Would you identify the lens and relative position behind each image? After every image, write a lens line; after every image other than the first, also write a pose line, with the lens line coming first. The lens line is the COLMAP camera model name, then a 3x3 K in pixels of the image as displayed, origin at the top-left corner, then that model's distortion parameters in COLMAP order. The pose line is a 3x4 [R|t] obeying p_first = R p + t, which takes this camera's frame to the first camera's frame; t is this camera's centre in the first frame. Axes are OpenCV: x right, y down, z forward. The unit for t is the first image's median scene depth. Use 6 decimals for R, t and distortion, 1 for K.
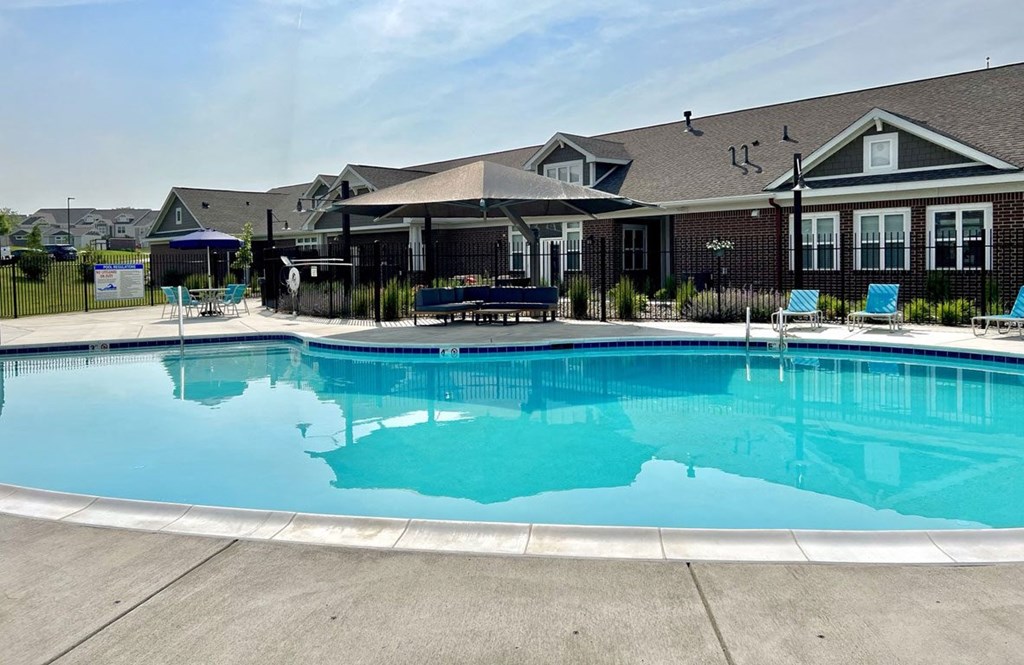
lens RADIAL K [[815.6, 0, 510.9], [0, 815.6, 289.9], [0, 0, 1]] dist [0.110687, -0.150473]
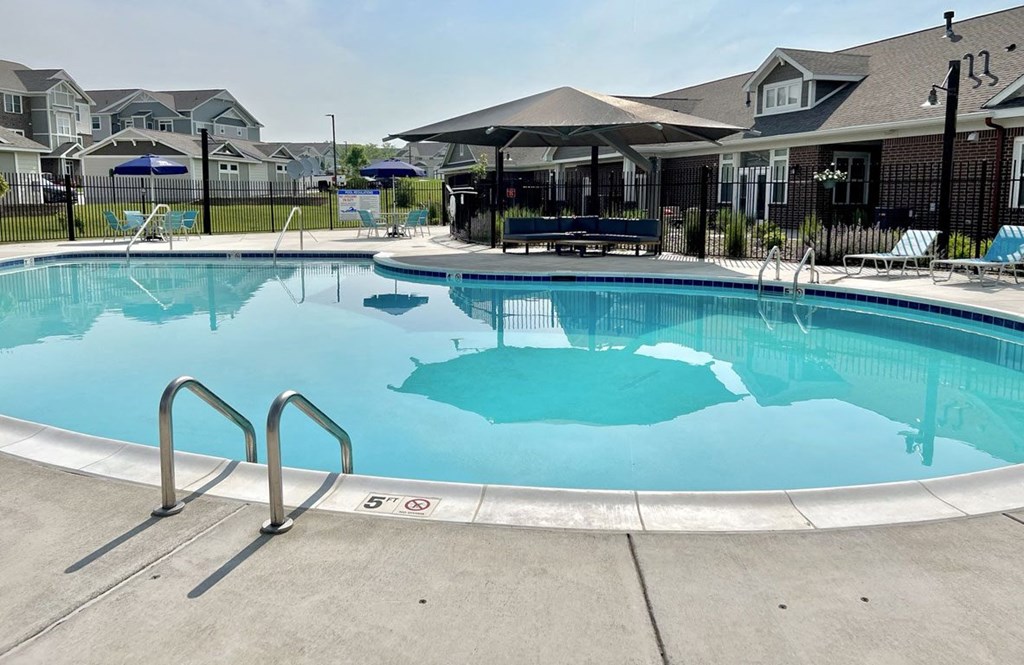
lens RADIAL K [[815.6, 0, 510.9], [0, 815.6, 289.9], [0, 0, 1]] dist [0.110687, -0.150473]
pose [[0.901615, 0.066528, -0.427392, 0.245995], [-0.030862, 0.995477, 0.089849, -0.001744], [0.431436, -0.067819, 0.899591, 0.051248]]
